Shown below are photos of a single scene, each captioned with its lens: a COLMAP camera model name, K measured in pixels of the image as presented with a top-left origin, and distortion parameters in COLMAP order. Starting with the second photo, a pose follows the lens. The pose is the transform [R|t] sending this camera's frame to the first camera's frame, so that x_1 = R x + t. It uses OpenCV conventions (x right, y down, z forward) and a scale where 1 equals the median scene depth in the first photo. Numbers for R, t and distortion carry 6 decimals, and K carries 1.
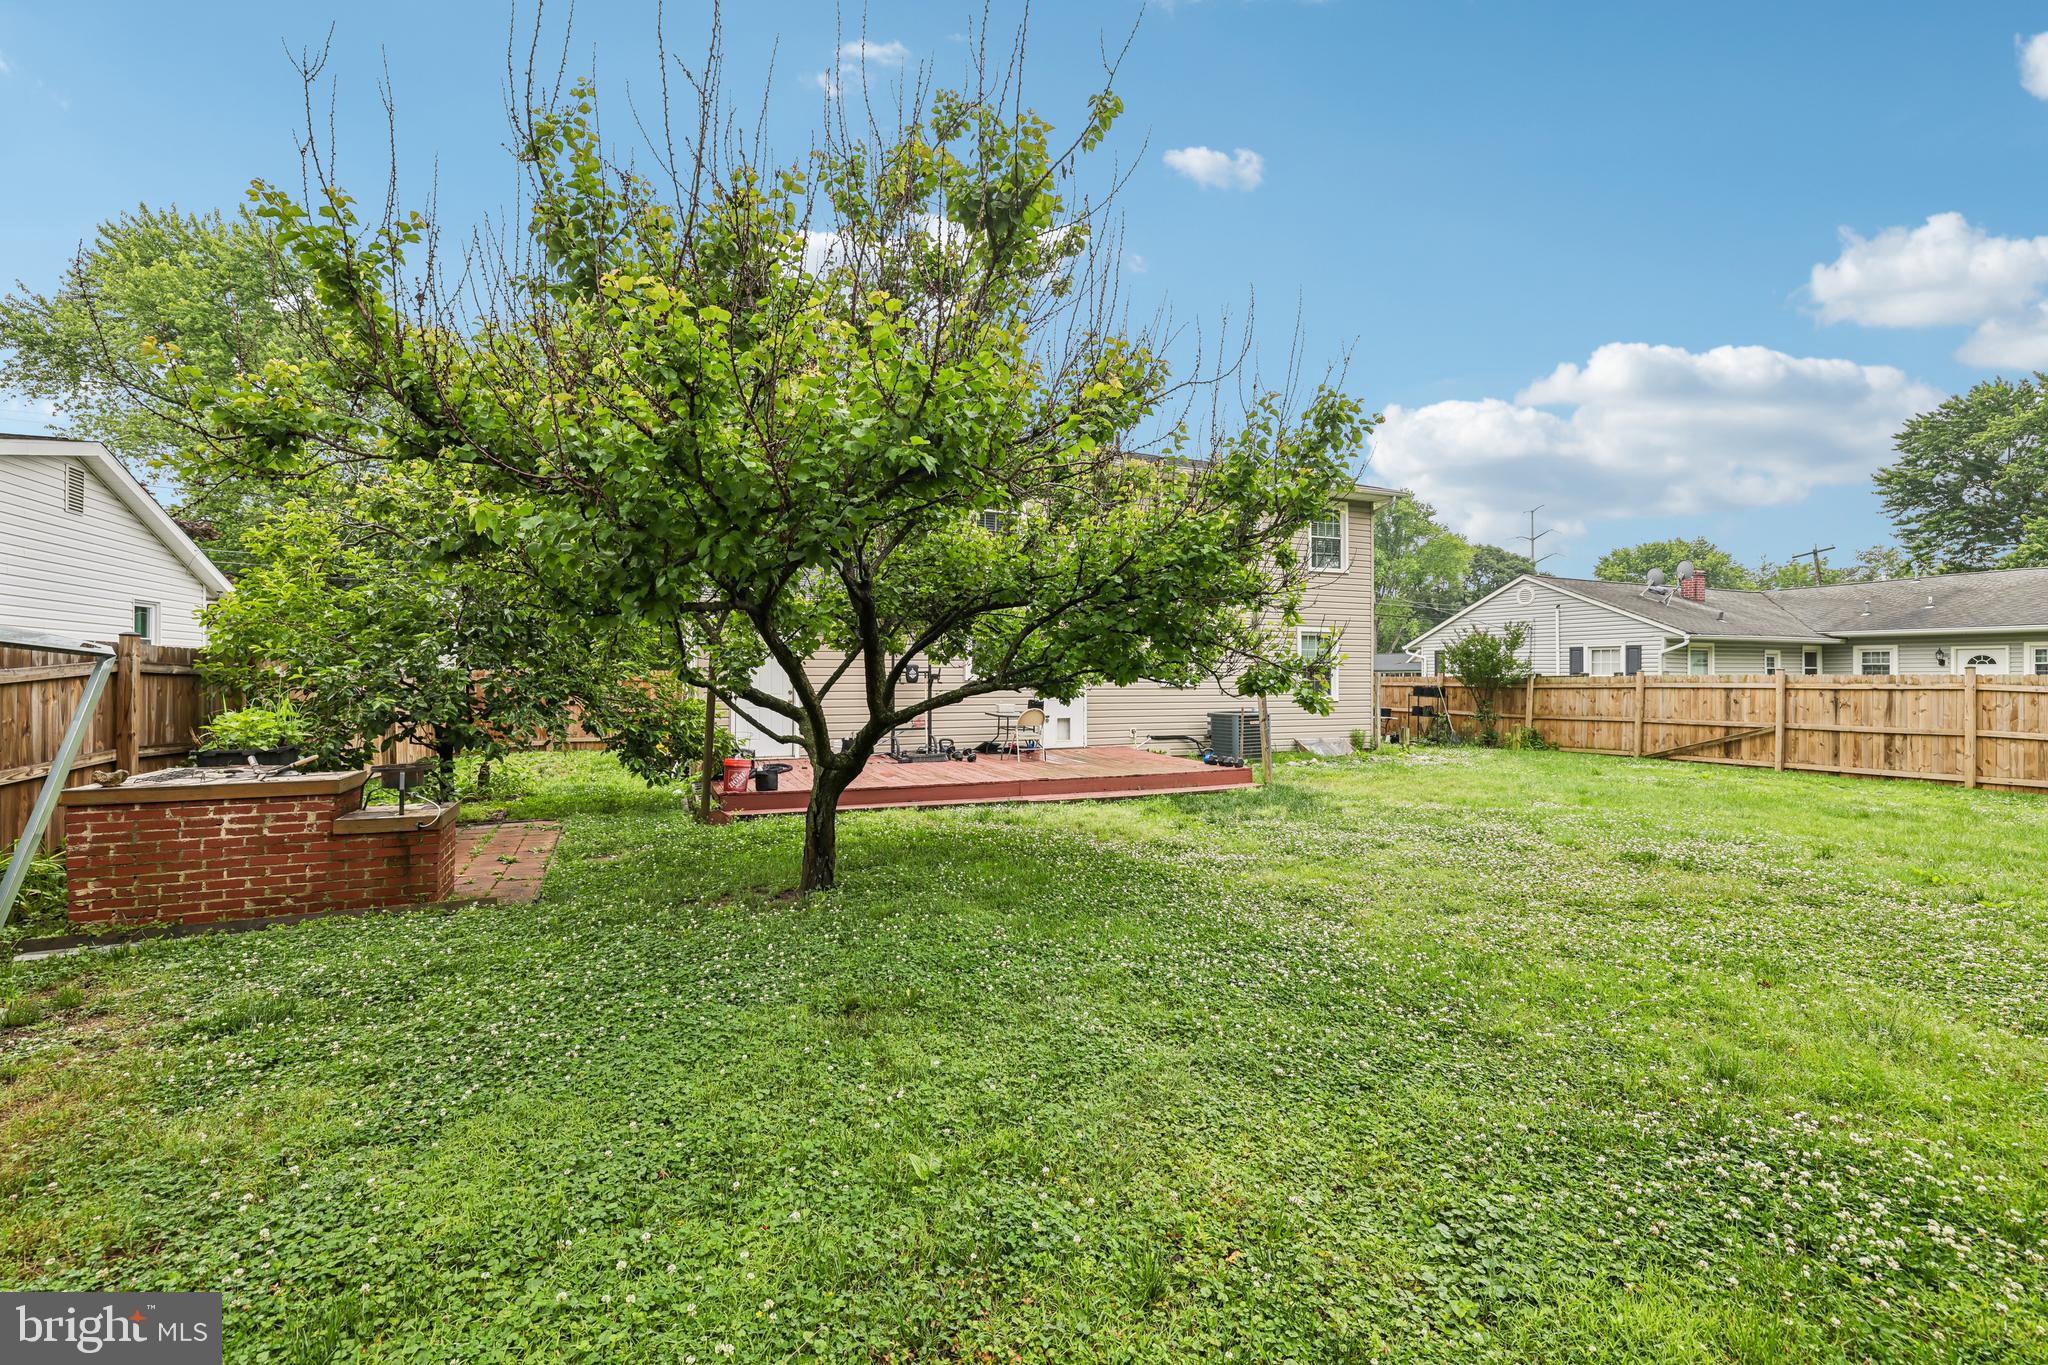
lens RADIAL K [[860.0, 0, 1026.9], [0, 860.0, 671.6], [0, 0, 1]] dist [-0.000622, 0.000122]
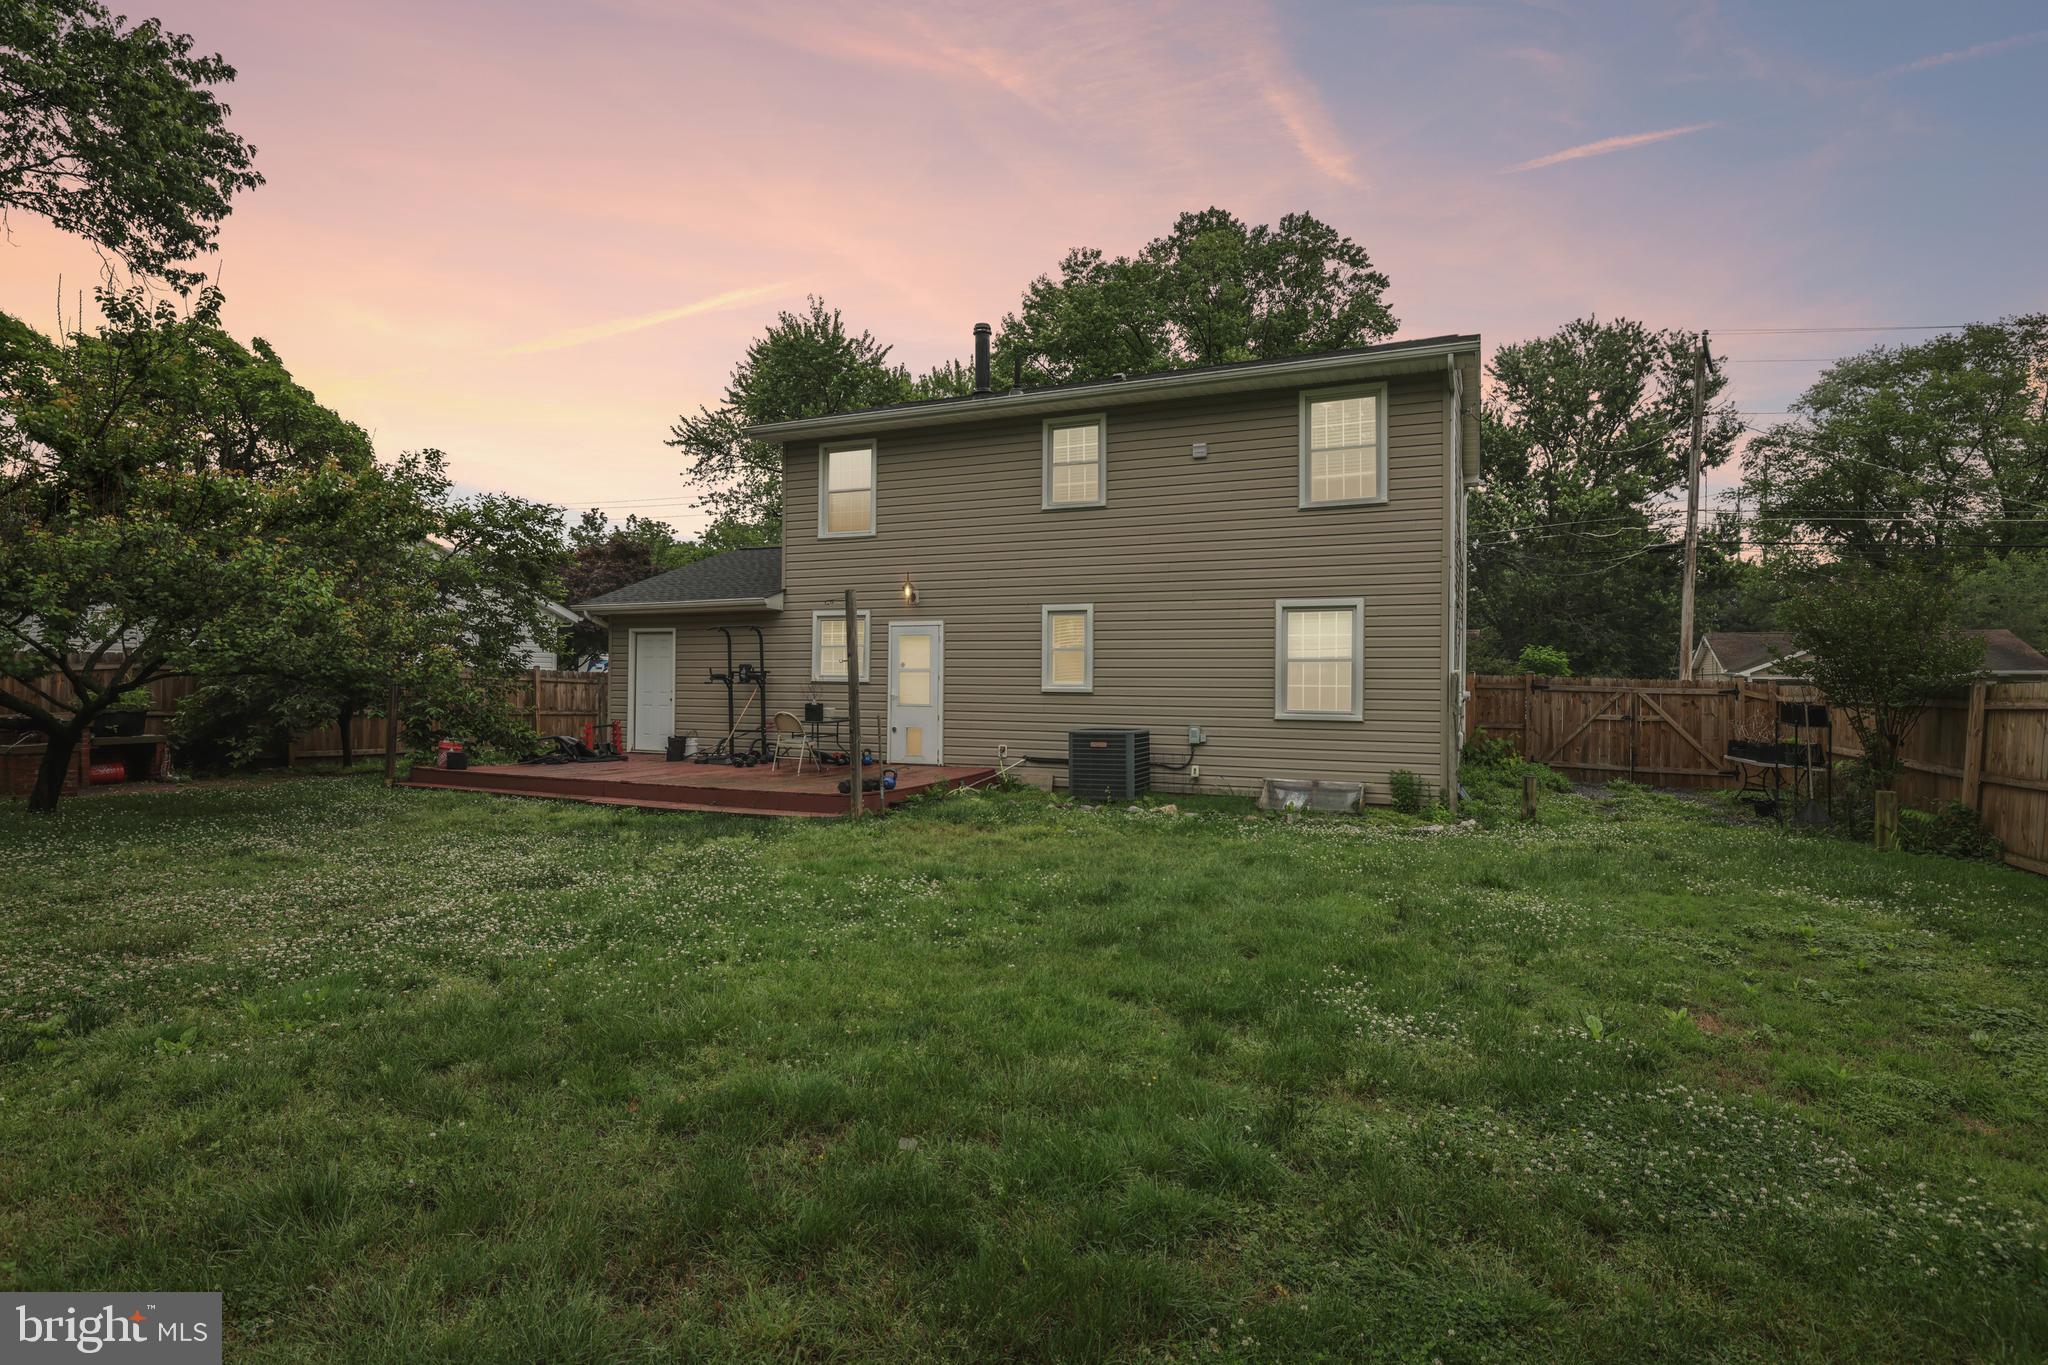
lens RADIAL K [[1033.4, 0, 1026.1], [0, 1033.4, 685.2], [0, 0, 1]] dist [-0.000673, -0.000322]
pose [[0.679368, 0.005364, -0.733778, 0.787459], [-0.003928, 0.999986, 0.003673, 0.008404], [0.733787, 0.000387, 0.679380, 0.374535]]
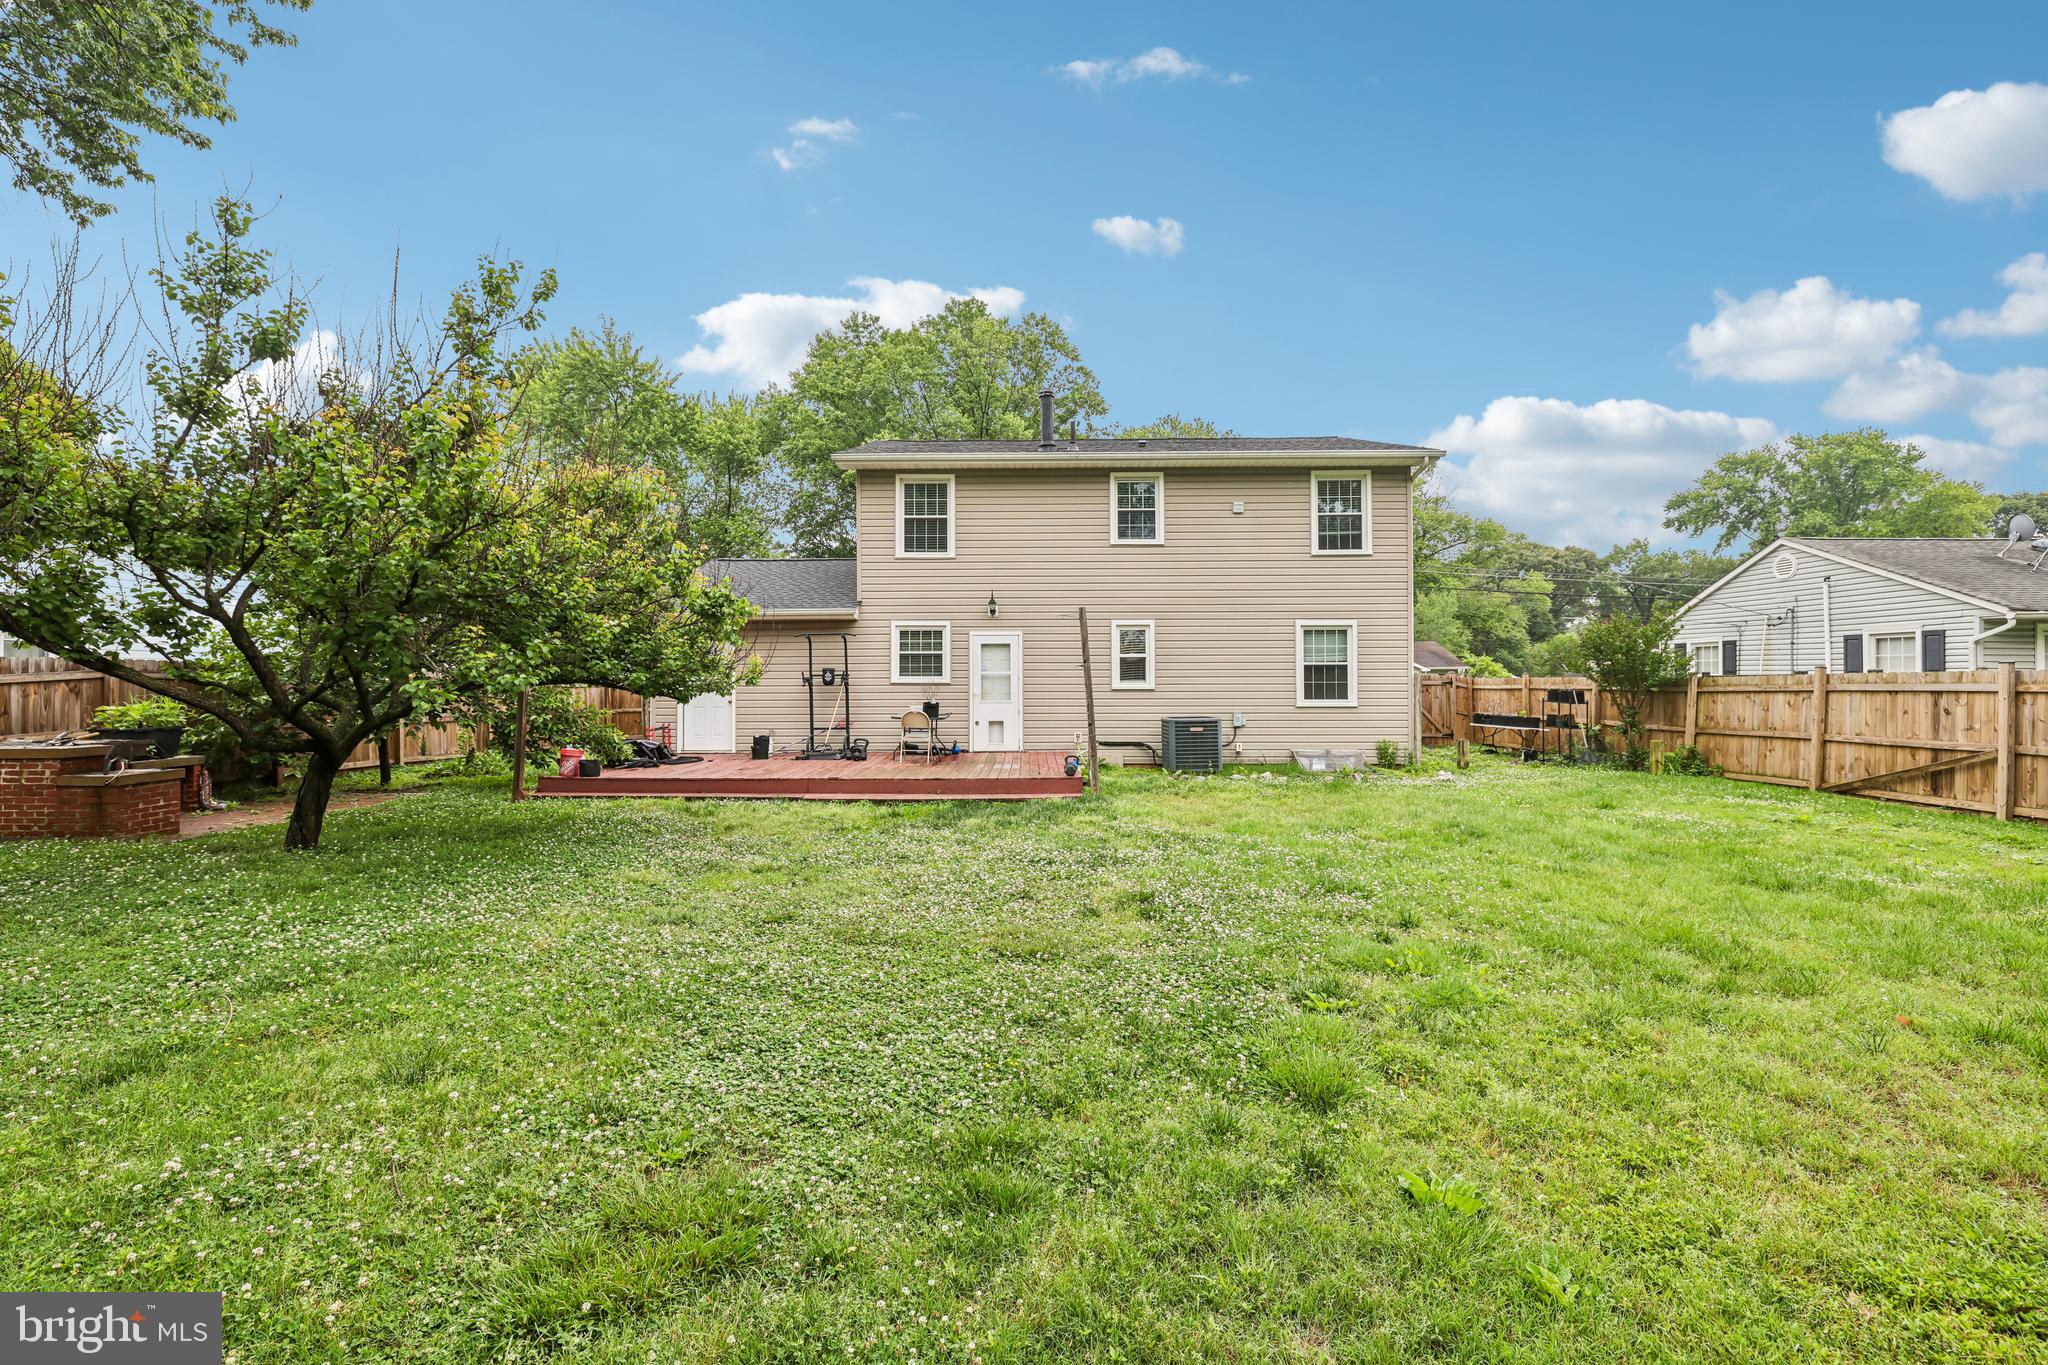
lens RADIAL K [[860.0, 0, 1021.7], [0, 860.0, 675.4], [0, 0, 1]] dist [-0.000622, 0.000122]
pose [[0.915366, -0.006194, -0.402574, 0.434469], [0.005787, 0.999981, -0.002226, 0.003979], [0.402580, -0.000292, 0.915385, 0.102779]]
